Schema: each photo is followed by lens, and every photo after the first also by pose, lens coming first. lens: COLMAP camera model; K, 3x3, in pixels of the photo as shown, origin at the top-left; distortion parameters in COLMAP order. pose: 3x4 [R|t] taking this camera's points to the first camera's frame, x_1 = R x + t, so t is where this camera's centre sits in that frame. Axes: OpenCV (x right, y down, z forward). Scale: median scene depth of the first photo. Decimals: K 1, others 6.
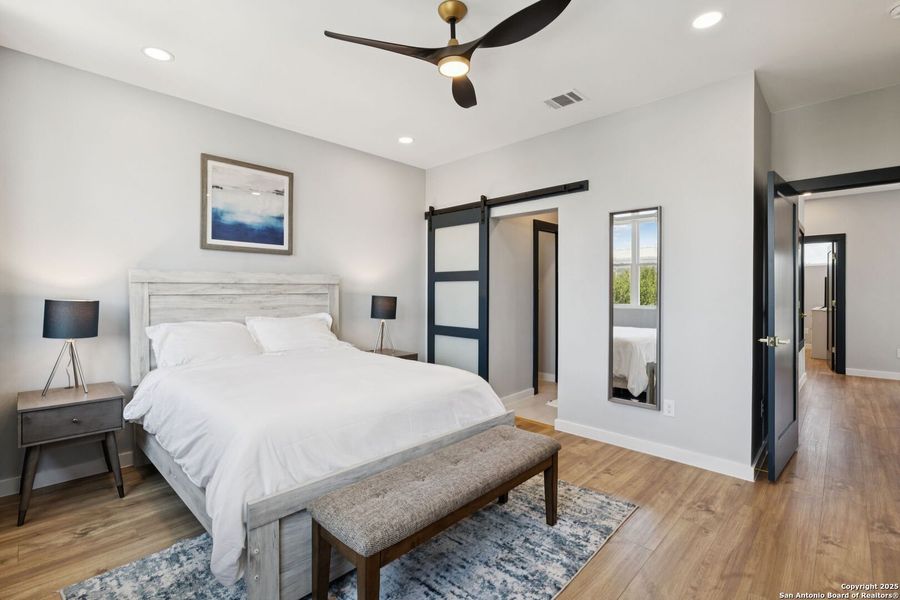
lens RADIAL K [[404.9, 0, 450.0], [0, 404.9, 300.0], [0, 0, 1]] dist [-0.001239, 0.000269]
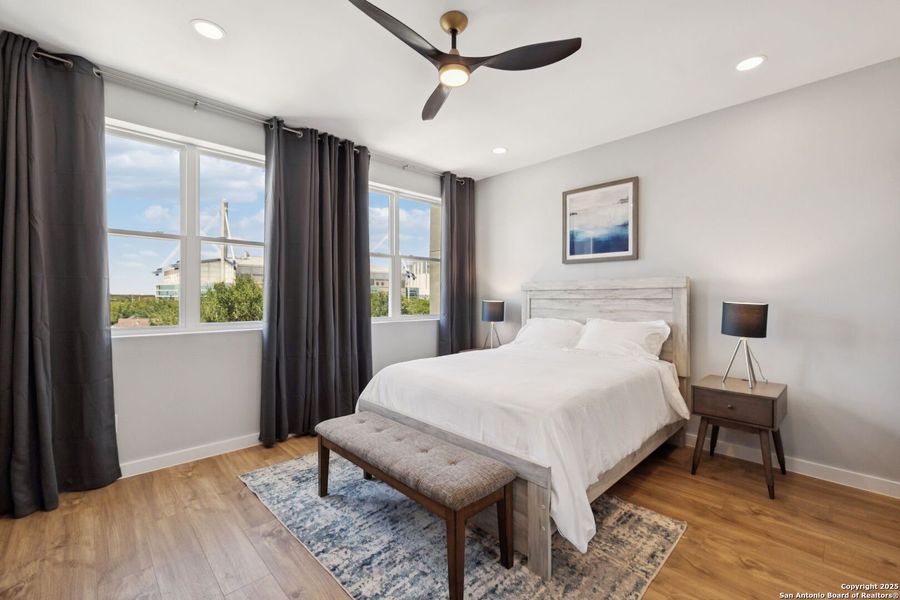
lens RADIAL K [[381.3, 0, 450.7], [0, 381.3, 297.8], [0, 0, 1]] dist [0.001155, 0.000098]
pose [[-0.021023, 0.005508, -0.999764, 0.582811], [-0.022566, 0.999727, 0.005983, -0.013698], [0.999524, 0.022686, -0.020893, 0.601461]]
